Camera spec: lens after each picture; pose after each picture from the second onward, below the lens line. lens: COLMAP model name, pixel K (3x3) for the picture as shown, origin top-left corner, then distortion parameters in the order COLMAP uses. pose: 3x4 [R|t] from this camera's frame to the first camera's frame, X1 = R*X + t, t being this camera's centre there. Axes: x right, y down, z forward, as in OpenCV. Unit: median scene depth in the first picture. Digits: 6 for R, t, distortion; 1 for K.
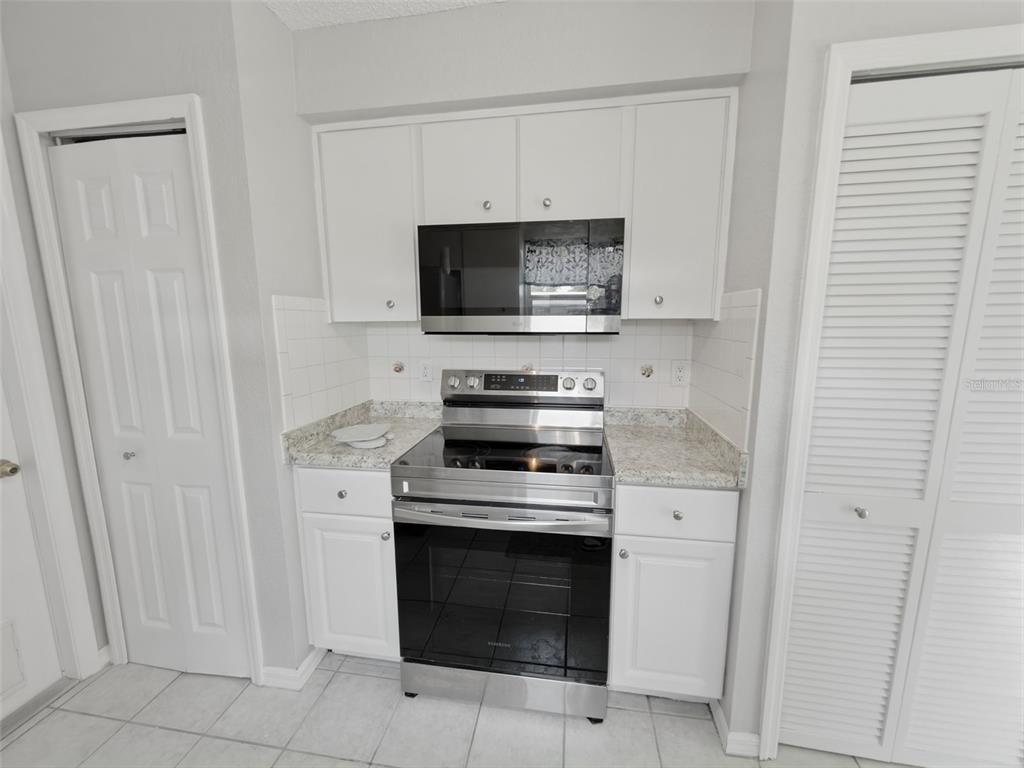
lens RADIAL K [[402.7, 0, 512.9], [0, 402.7, 381.6], [0, 0, 1]] dist [0.007784, -0.000441]
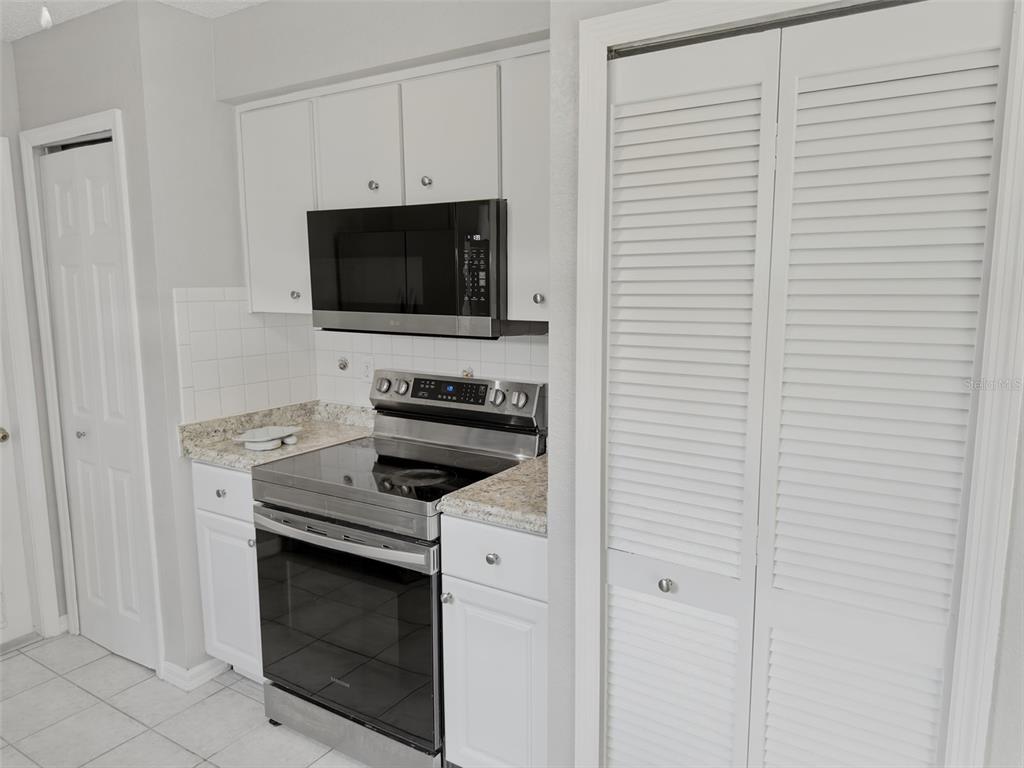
lens RADIAL K [[710.8, 0, 512.0], [0, 710.8, 384.0], [0, 0, 1]] dist [0.040027, -0.034572]
pose [[0.916243, 0.060898, -0.395968, 0.836781], [-0.062070, 0.998023, 0.009865, -0.040509], [0.395786, 0.015539, 0.918211, -0.289227]]
